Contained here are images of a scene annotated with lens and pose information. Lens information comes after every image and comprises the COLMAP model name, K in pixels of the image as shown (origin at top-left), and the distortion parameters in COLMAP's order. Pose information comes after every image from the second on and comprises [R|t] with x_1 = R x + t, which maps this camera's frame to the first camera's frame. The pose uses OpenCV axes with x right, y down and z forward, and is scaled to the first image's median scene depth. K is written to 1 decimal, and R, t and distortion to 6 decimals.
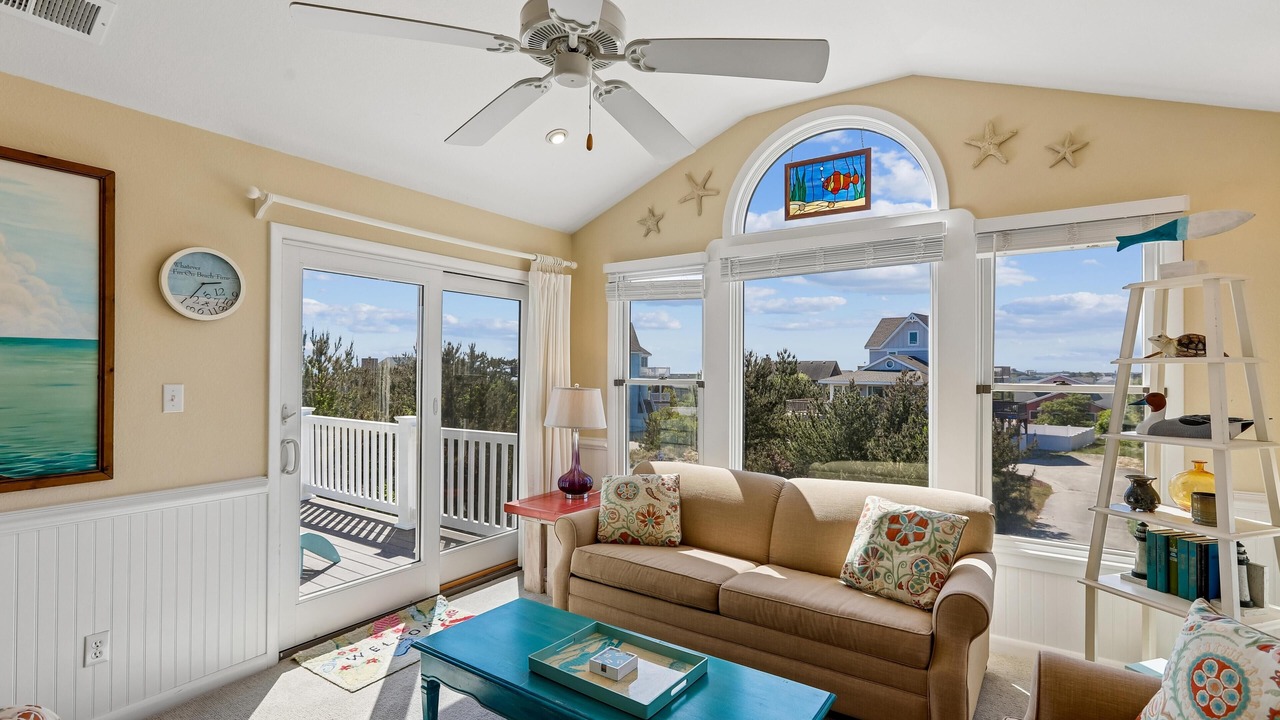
lens RADIAL K [[585.0, 0, 640.0], [0, 585.0, 360.0], [0, 0, 1]] dist [-0.039867, 0.019587]
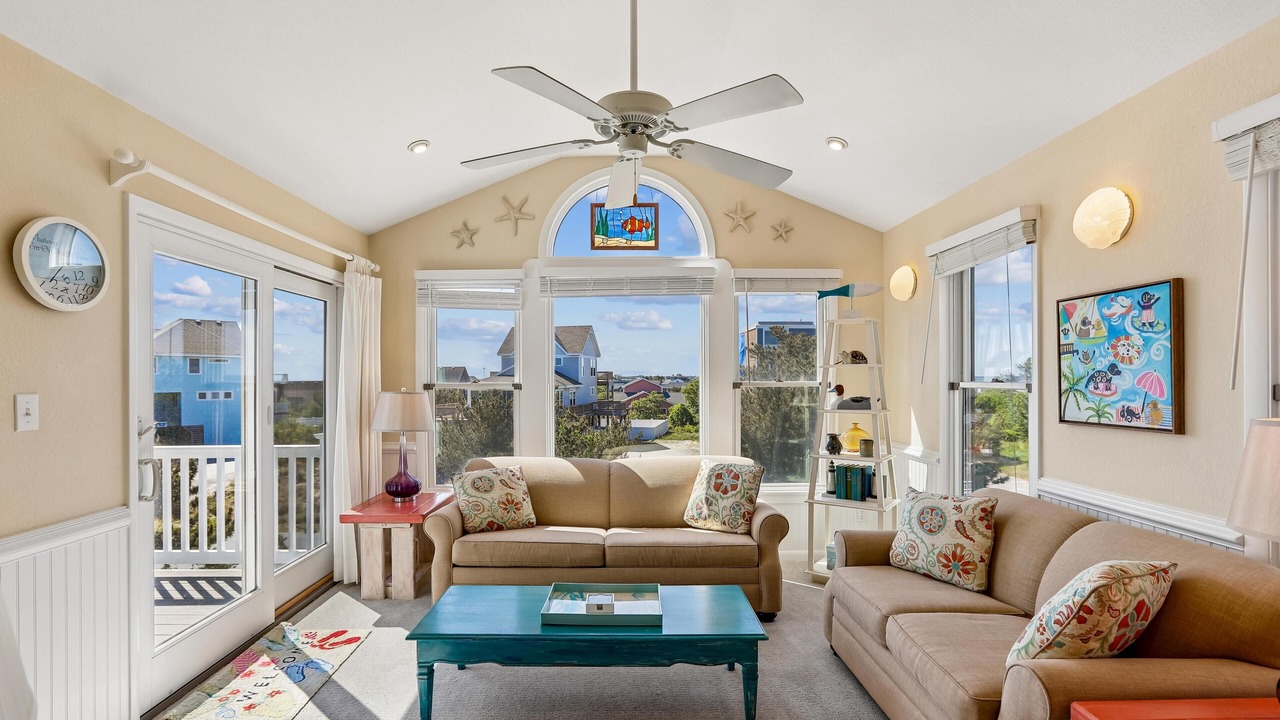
lens RADIAL K [[579.4, 0, 619.7], [0, 579.4, 369.6], [0, 0, 1]] dist [-0.043037, 0.017532]
pose [[0.829654, -0.001361, 0.558276, -0.472783], [-0.002202, 0.999981, 0.005711, 0.003445], [-0.558274, -0.005968, 0.829635, -0.042422]]
